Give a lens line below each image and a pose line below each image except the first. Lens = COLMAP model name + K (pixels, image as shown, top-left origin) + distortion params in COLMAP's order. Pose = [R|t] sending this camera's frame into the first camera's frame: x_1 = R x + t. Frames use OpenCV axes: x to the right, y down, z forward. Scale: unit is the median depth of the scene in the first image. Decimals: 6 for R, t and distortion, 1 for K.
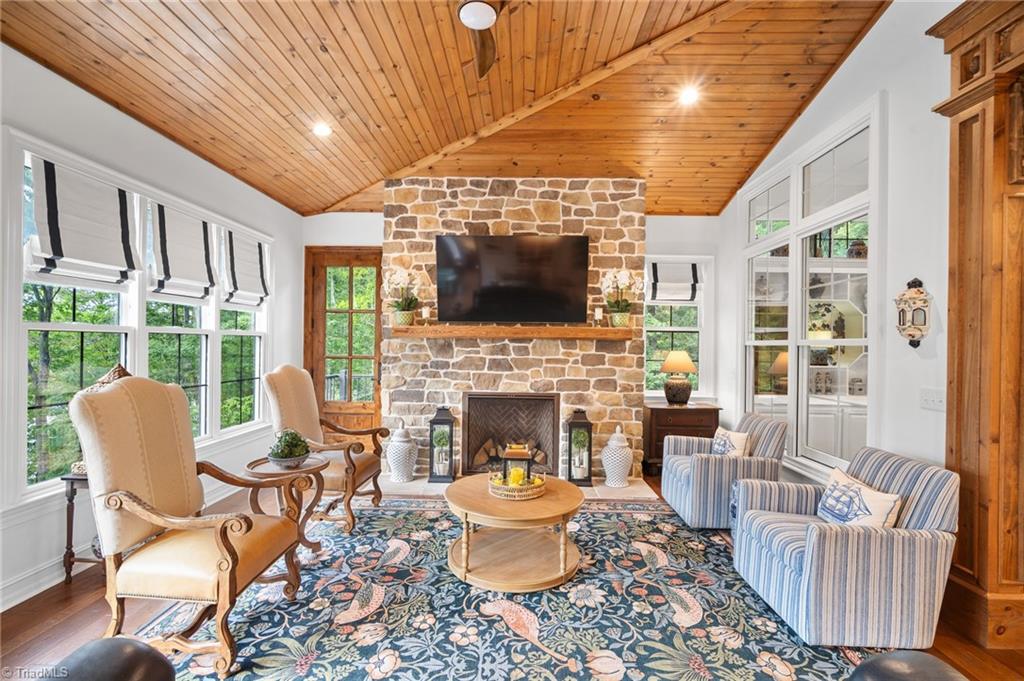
lens RADIAL K [[455.7, 0, 513.9], [0, 455.7, 340.2], [0, 0, 1]] dist [-0.002735, -0.000105]
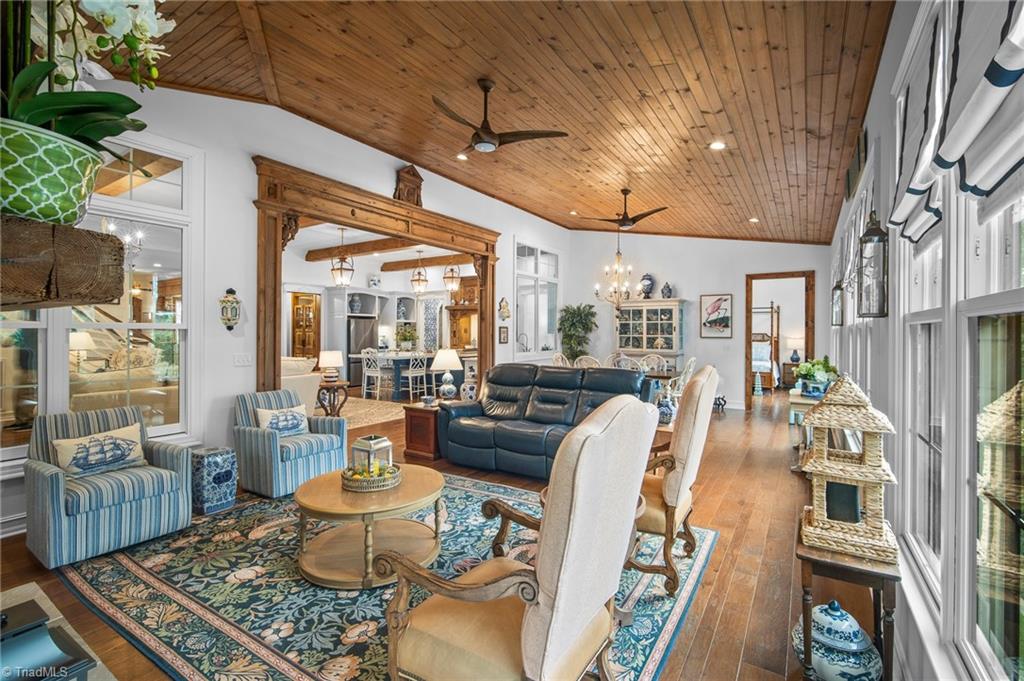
lens RADIAL K [[455.7, 0, 513.9], [0, 455.7, 340.2], [0, 0, 1]] dist [-0.002735, -0.000105]
pose [[-0.851408, -0.024970, 0.523909, -0.836166], [-0.018568, 0.999675, 0.017470, 0.002800], [-0.524174, 0.005146, -0.851595, 1.847718]]
